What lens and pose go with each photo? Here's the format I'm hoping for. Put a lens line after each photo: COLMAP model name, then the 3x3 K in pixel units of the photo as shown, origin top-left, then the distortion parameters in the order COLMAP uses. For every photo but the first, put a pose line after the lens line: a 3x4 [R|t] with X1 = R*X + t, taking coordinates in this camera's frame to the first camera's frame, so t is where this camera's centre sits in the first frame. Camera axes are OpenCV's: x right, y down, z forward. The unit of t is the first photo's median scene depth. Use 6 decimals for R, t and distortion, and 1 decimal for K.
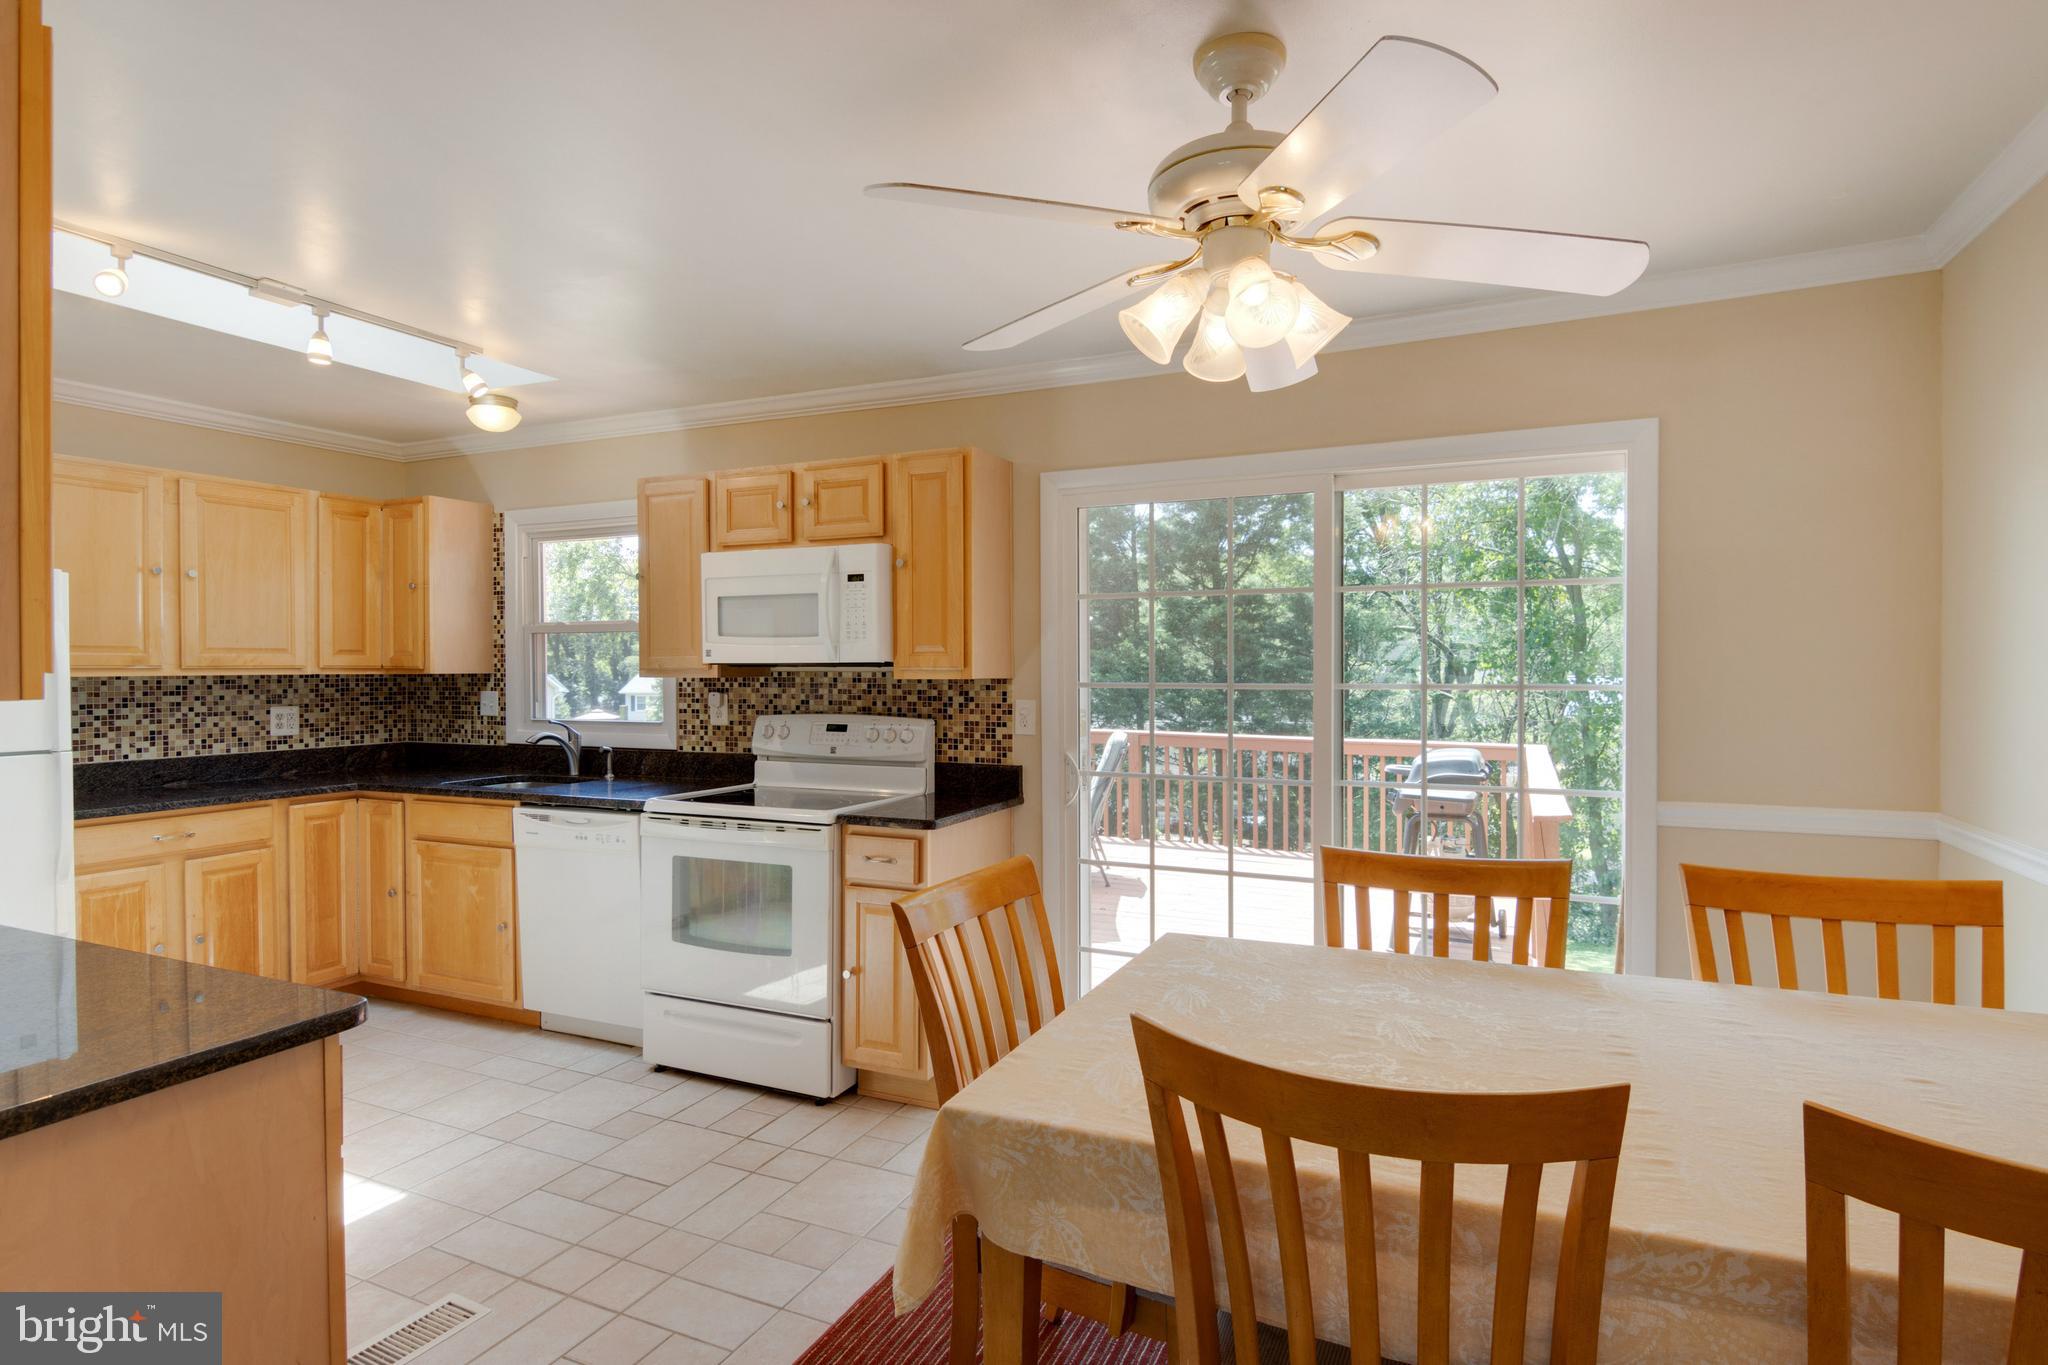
lens RADIAL K [[1048.3, 0, 1058.5], [0, 1048.3, 678.1], [0, 0, 1]] dist [0.011208, -0.012560]
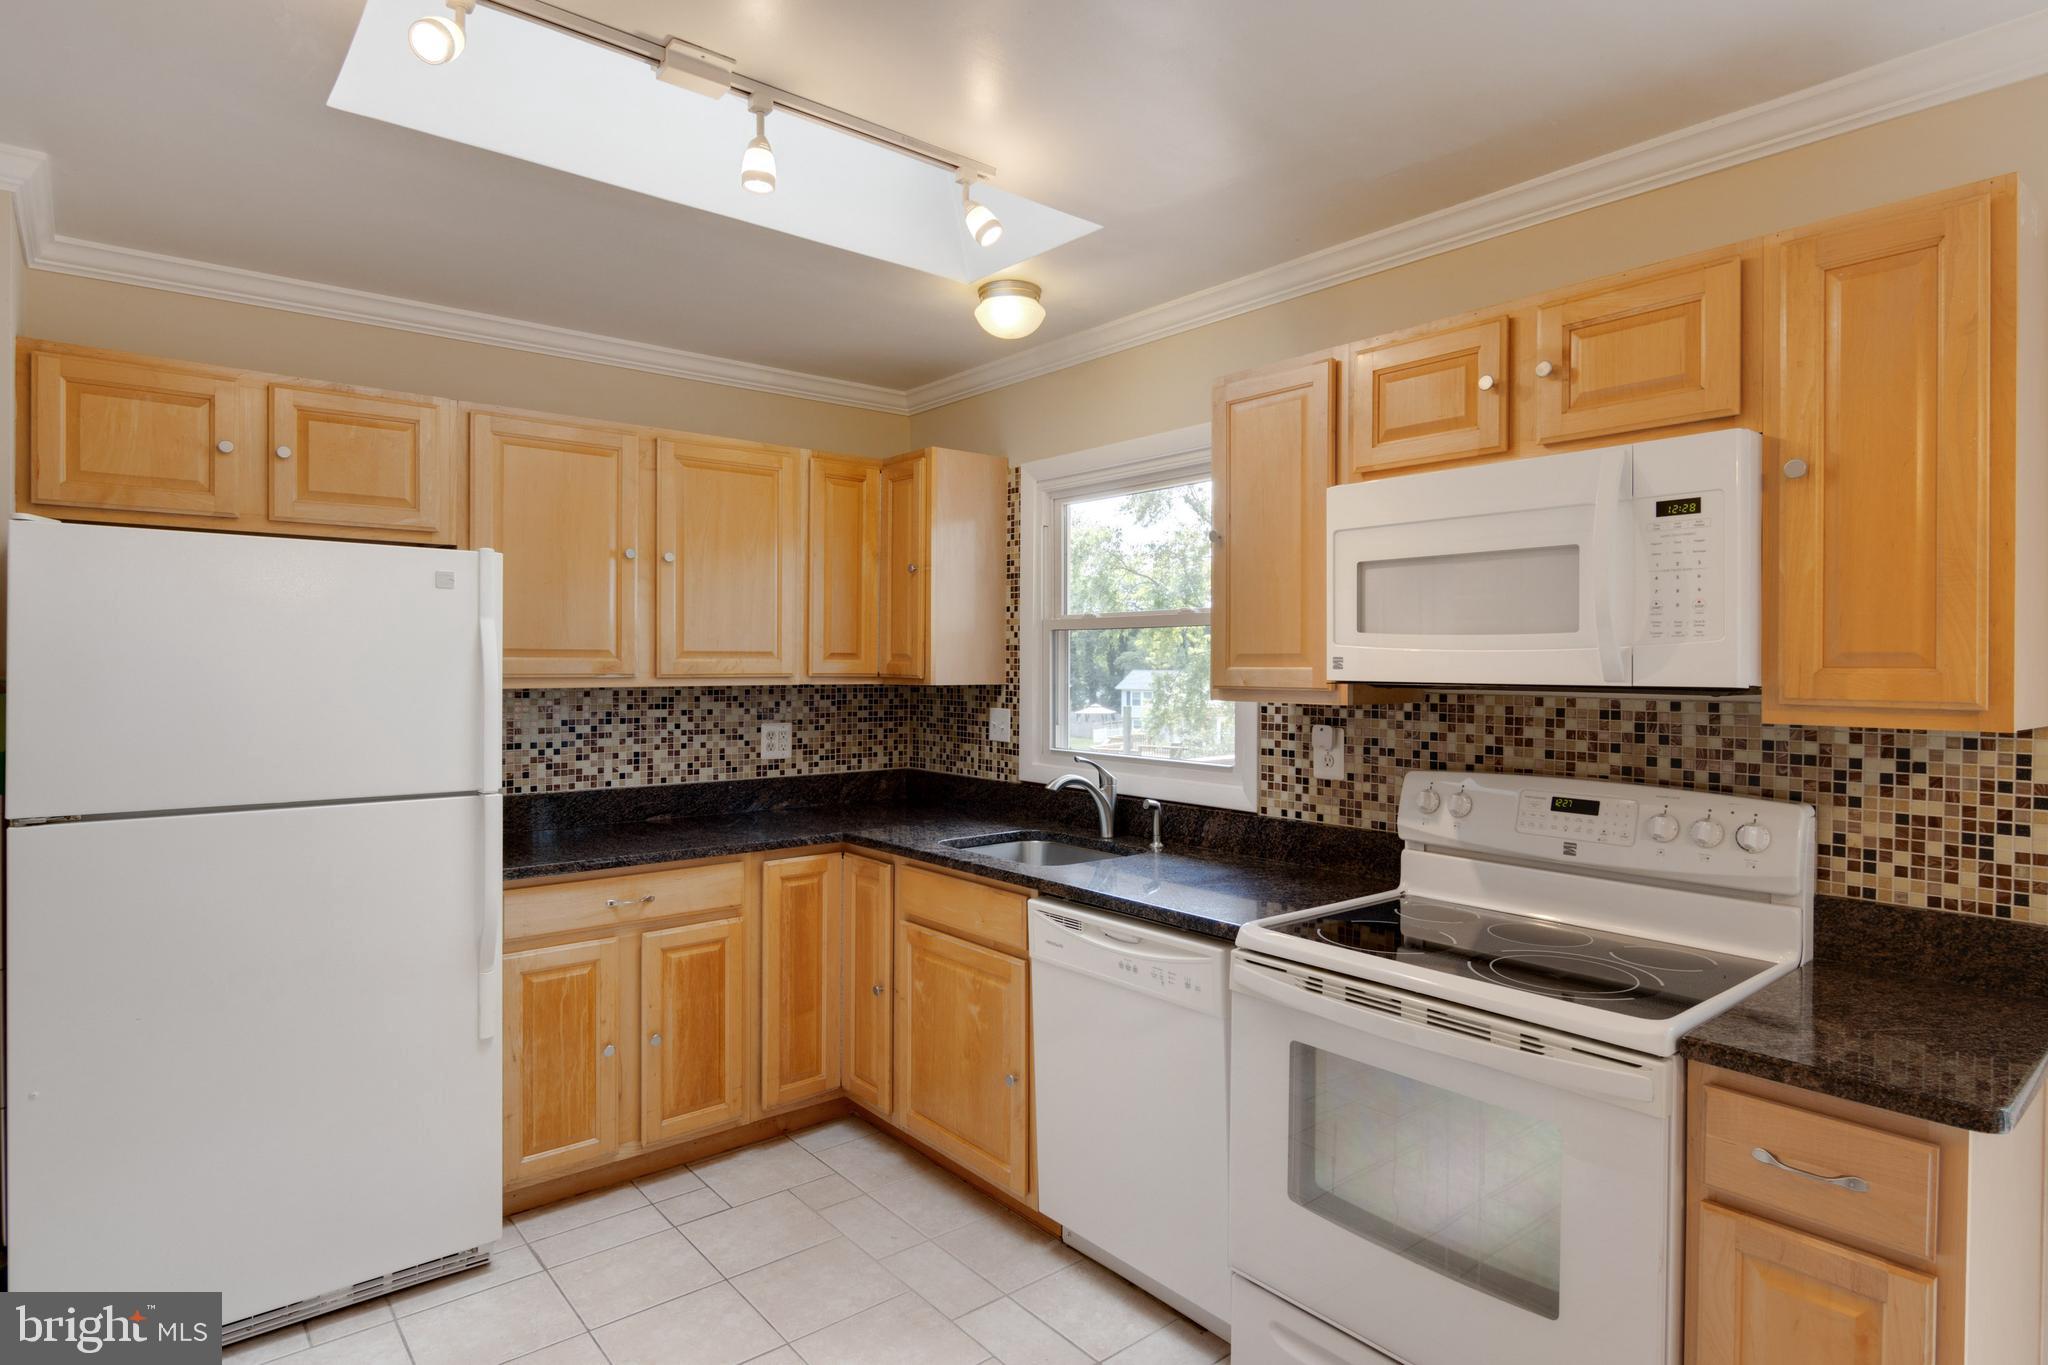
lens RADIAL K [[1105.1, 0, 1028.7], [0, 1105.1, 675.6], [0, 0, 1]] dist [0.007296, -0.001308]
pose [[0.889362, 0.012063, -0.457045, -0.202754], [-0.012156, 0.999922, 0.002737, -0.016084], [0.457043, 0.003122, 0.889439, 0.382181]]
